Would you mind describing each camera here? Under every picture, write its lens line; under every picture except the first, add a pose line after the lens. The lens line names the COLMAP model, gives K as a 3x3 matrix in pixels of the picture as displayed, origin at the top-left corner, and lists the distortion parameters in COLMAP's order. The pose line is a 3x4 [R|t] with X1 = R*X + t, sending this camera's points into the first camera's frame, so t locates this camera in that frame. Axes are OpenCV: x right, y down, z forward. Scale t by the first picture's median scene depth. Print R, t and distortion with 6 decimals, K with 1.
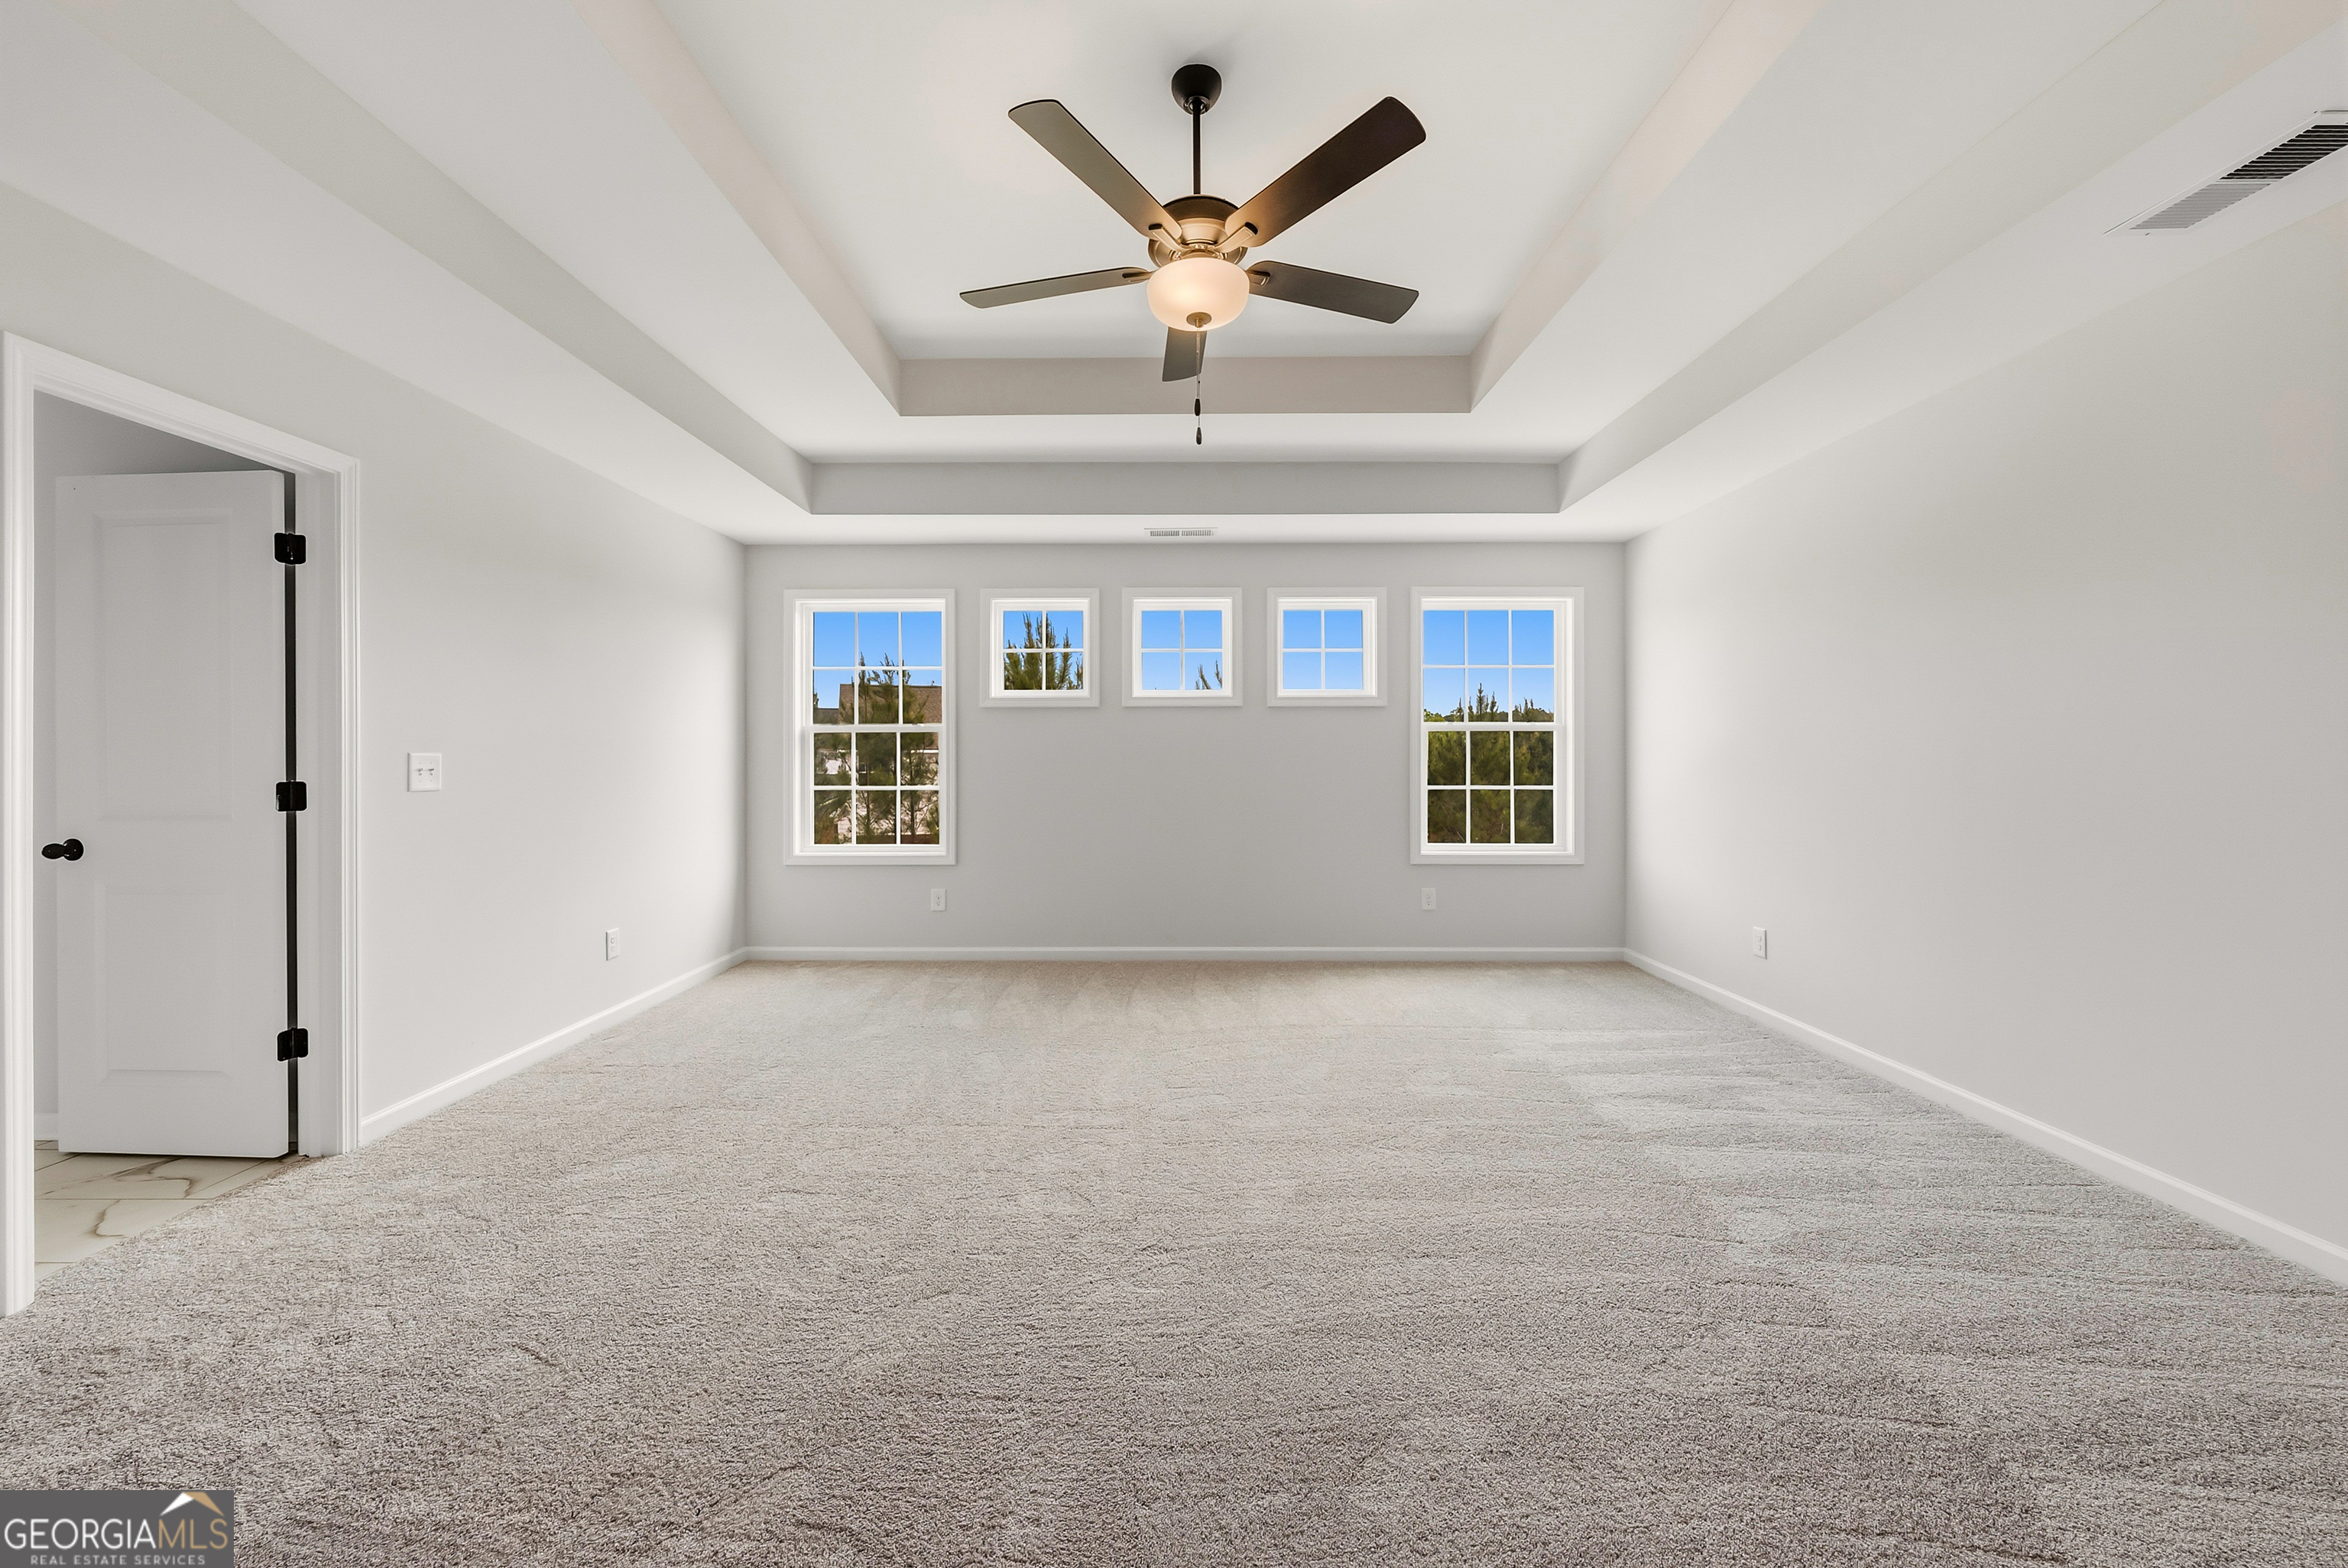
lens RADIAL K [[894.8, 0, 1164.6], [0, 894.8, 769.5], [0, 0, 1]] dist [-0.001357, -0.000007]
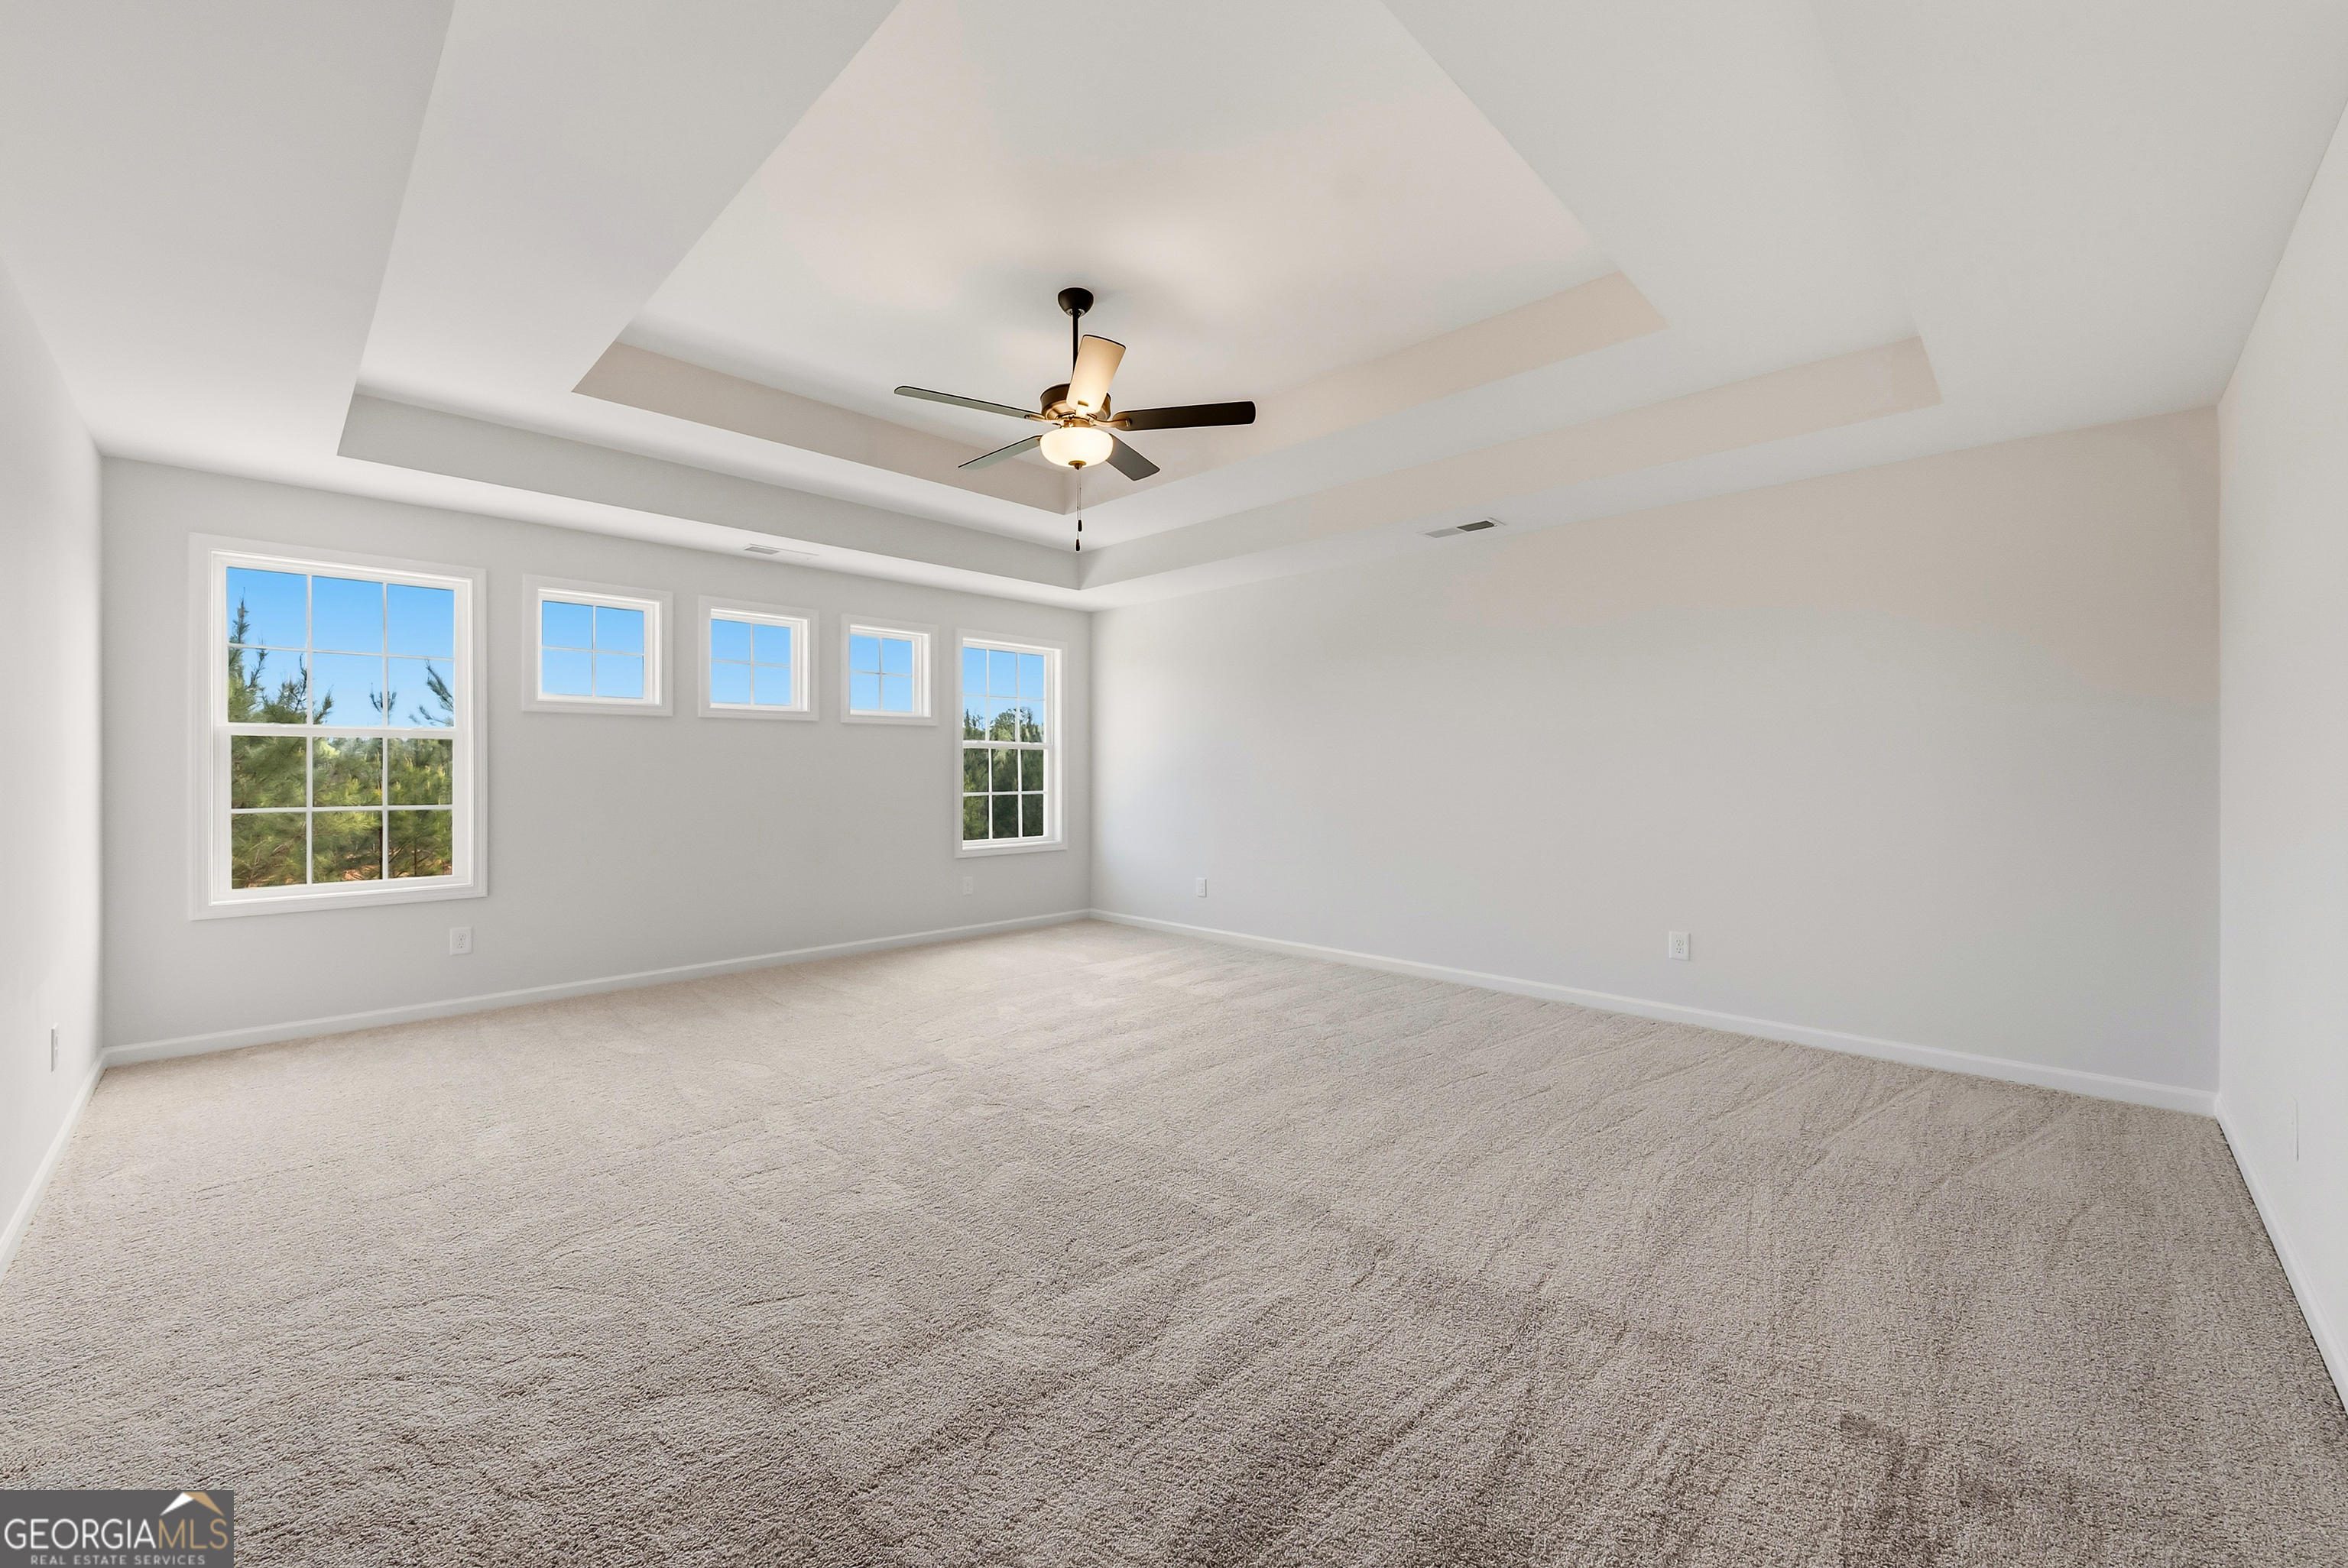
lens RADIAL K [[894.8, 0, 1164.6], [0, 894.8, 769.5], [0, 0, 1]] dist [-0.001357, -0.000007]
pose [[0.705145, -0.000511, 0.709063, -0.381515], [0.011886, 0.999868, -0.011100, 0.003642], [-0.708964, 0.016255, 0.705058, -0.048541]]
